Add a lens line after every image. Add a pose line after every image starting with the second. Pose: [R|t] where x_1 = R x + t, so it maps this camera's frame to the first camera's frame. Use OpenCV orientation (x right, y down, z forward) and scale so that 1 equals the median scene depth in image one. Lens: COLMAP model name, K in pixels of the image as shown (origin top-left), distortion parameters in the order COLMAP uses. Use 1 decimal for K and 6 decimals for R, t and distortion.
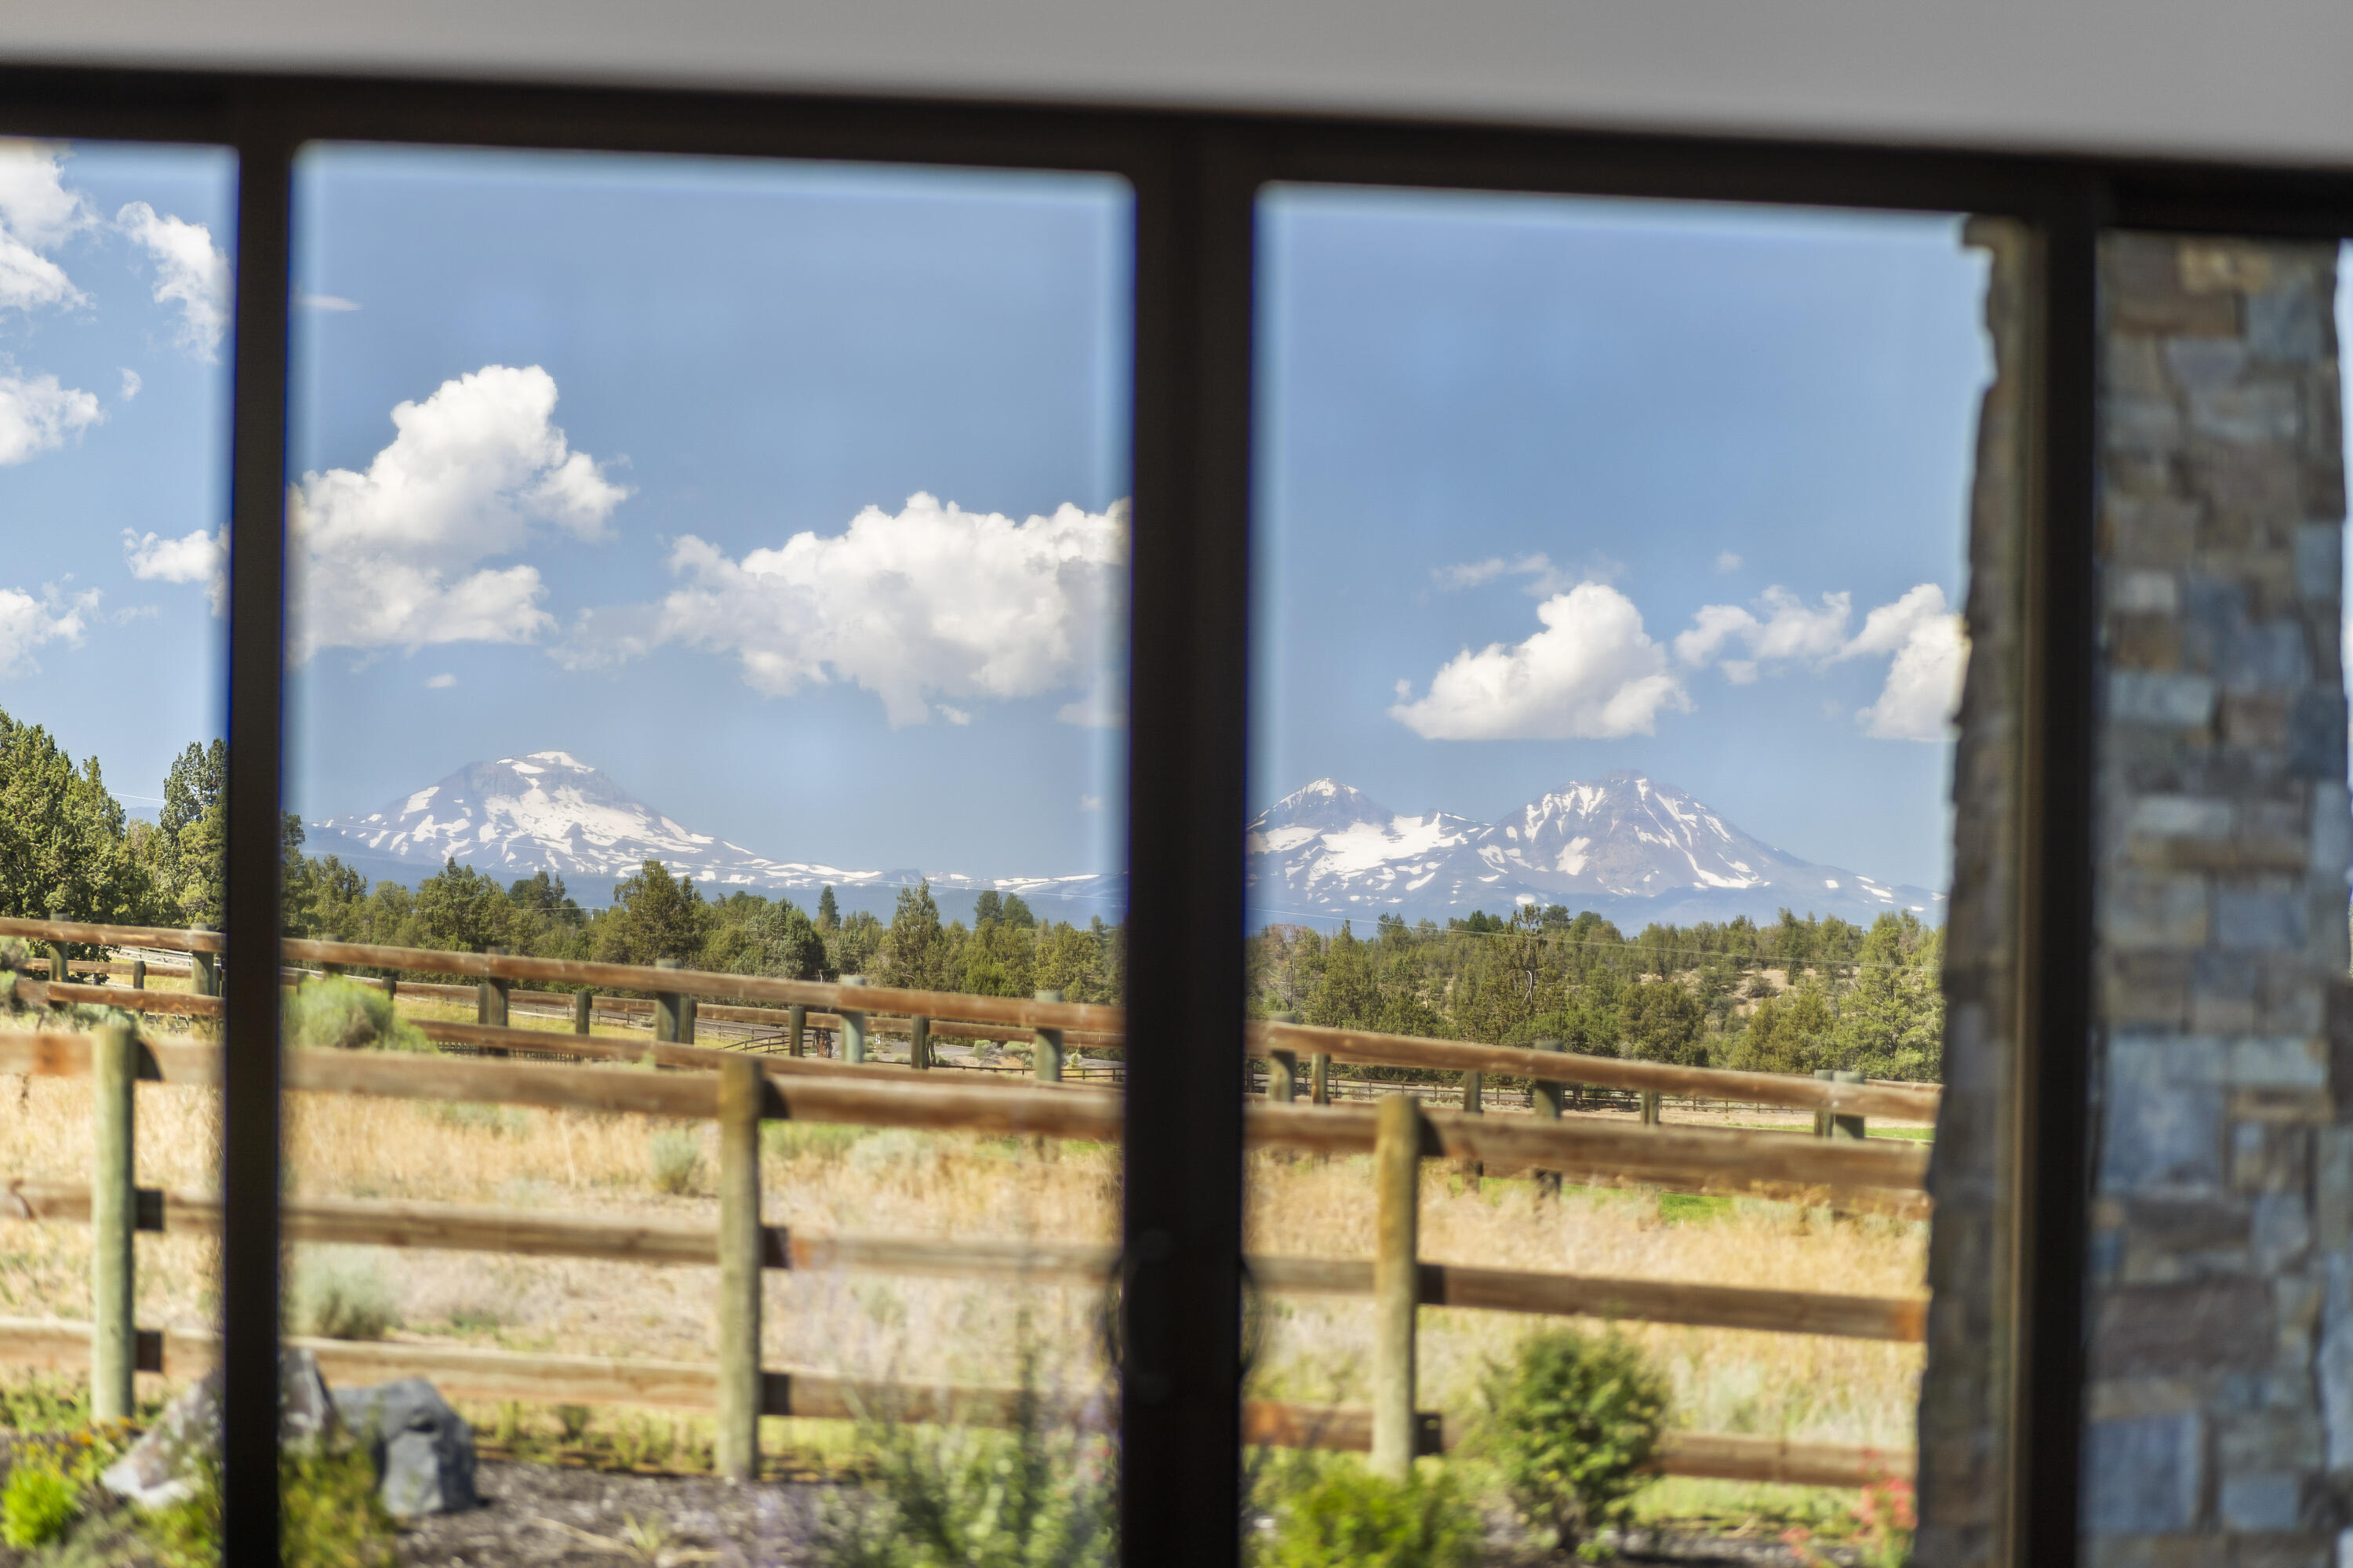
lens RADIAL K [[5667.7, 0, 1177.2], [0, 5667.7, 786.4], [0, 0, 1]] dist [-0.306549, 0.000000]
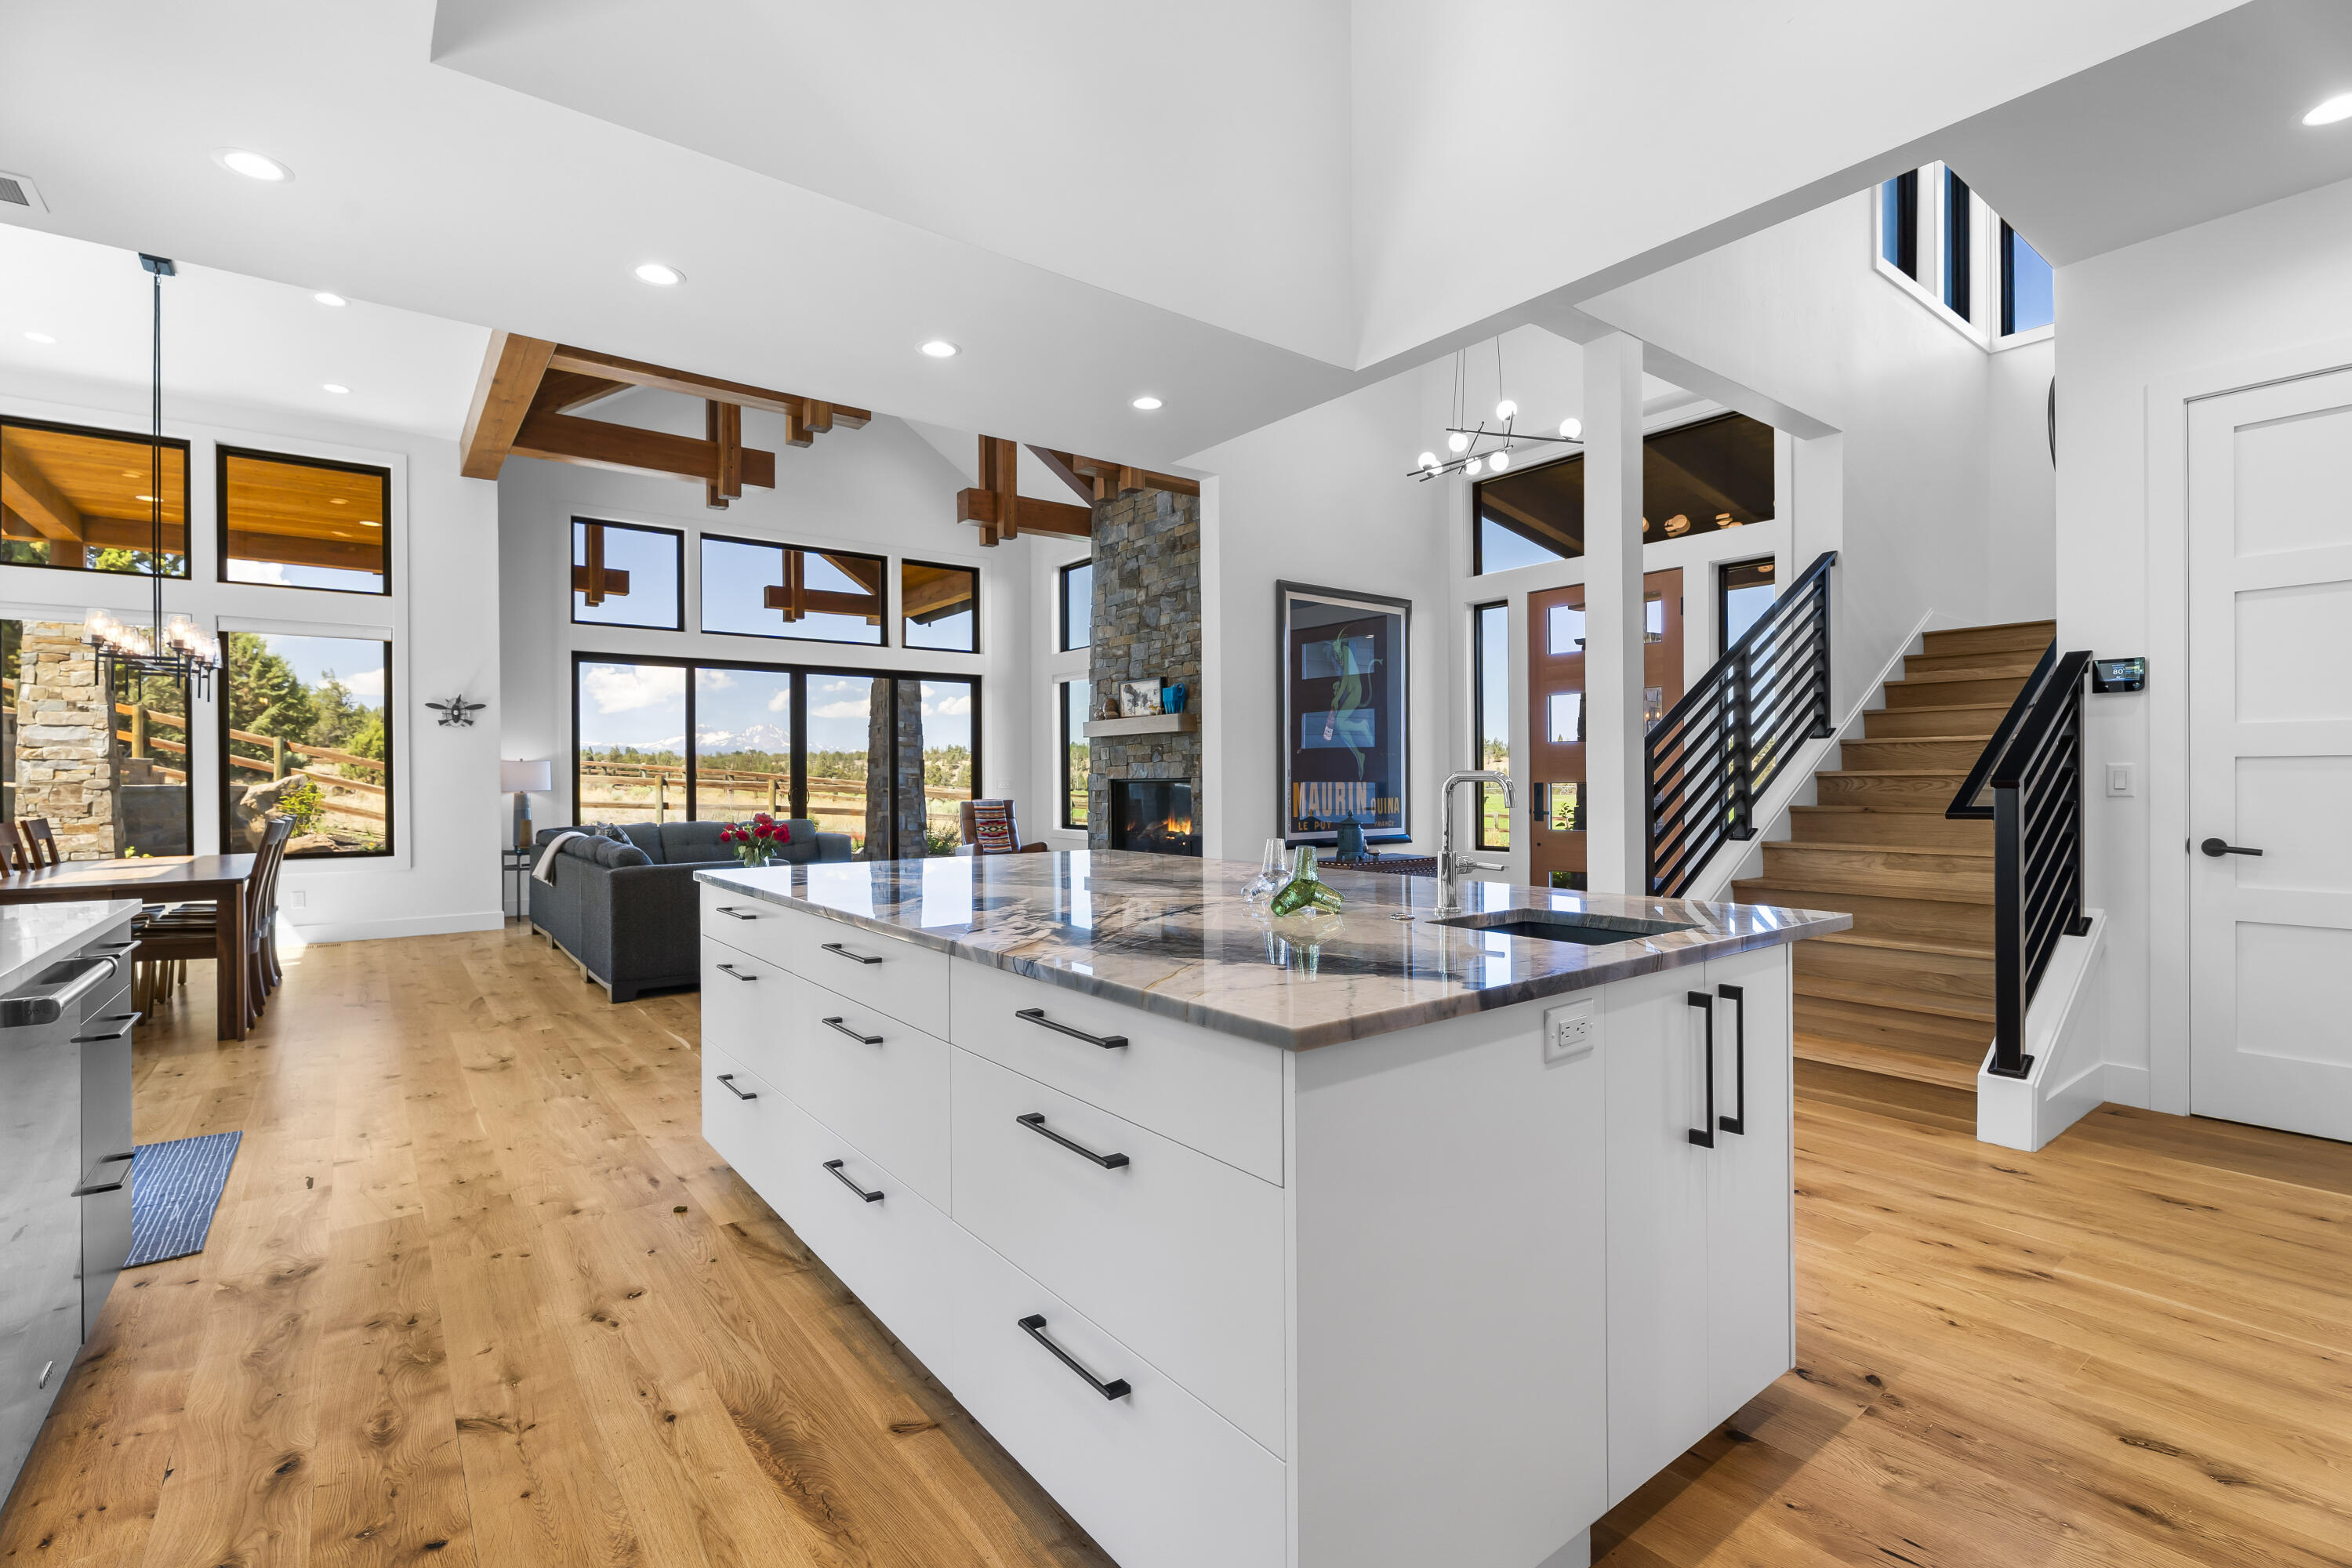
lens RADIAL K [[1046.6, 0, 1165.4], [0, 1046.6, 786.7], [0, 0, 1]] dist [-0.002913, 0.001569]
pose [[0.905325, -0.020025, 0.424248, -0.062532], [-0.004433, 0.998388, 0.056584, -0.007259], [-0.424697, -0.053107, 0.903776, -0.274916]]
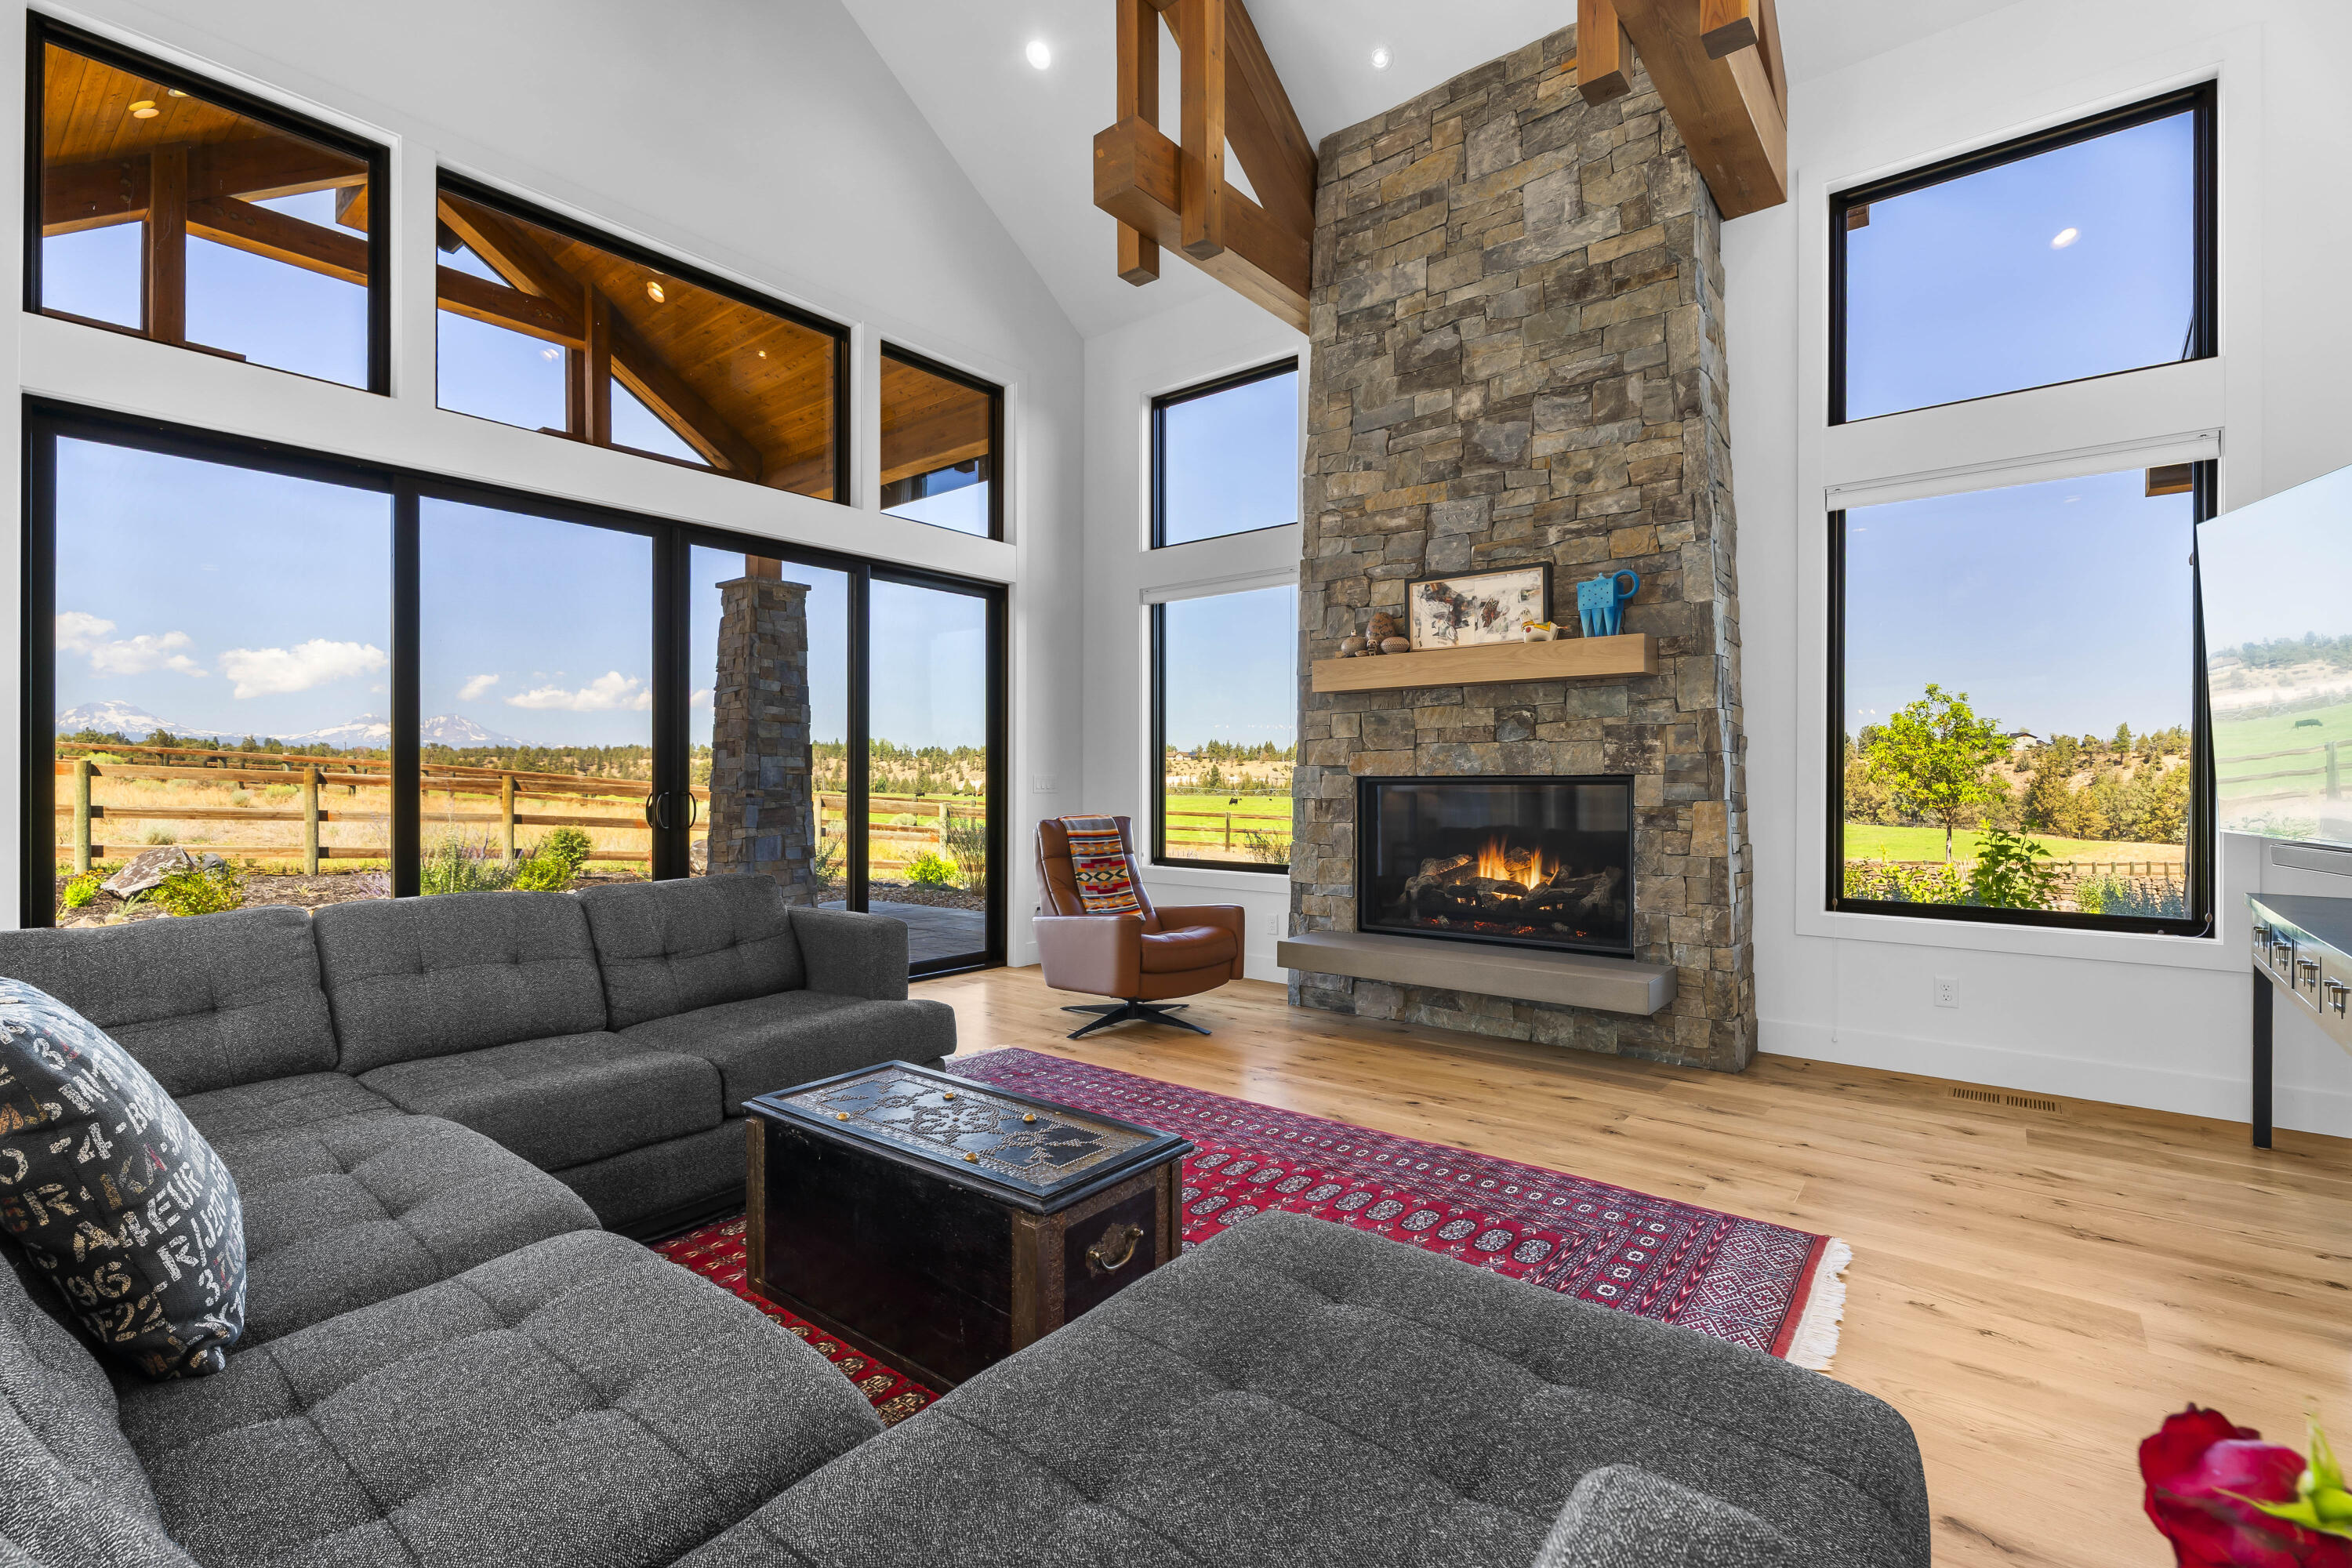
lens RADIAL K [[1046.6, 0, 1169.9], [0, 1046.6, 783.2], [0, 0, 1]] dist [-0.002913, 0.001569]
pose [[0.780063, -0.013237, 0.625561, -0.067444], [-0.022120, 0.998568, 0.048713, 0.009562], [-0.625310, -0.051837, 0.778653, 0.054559]]
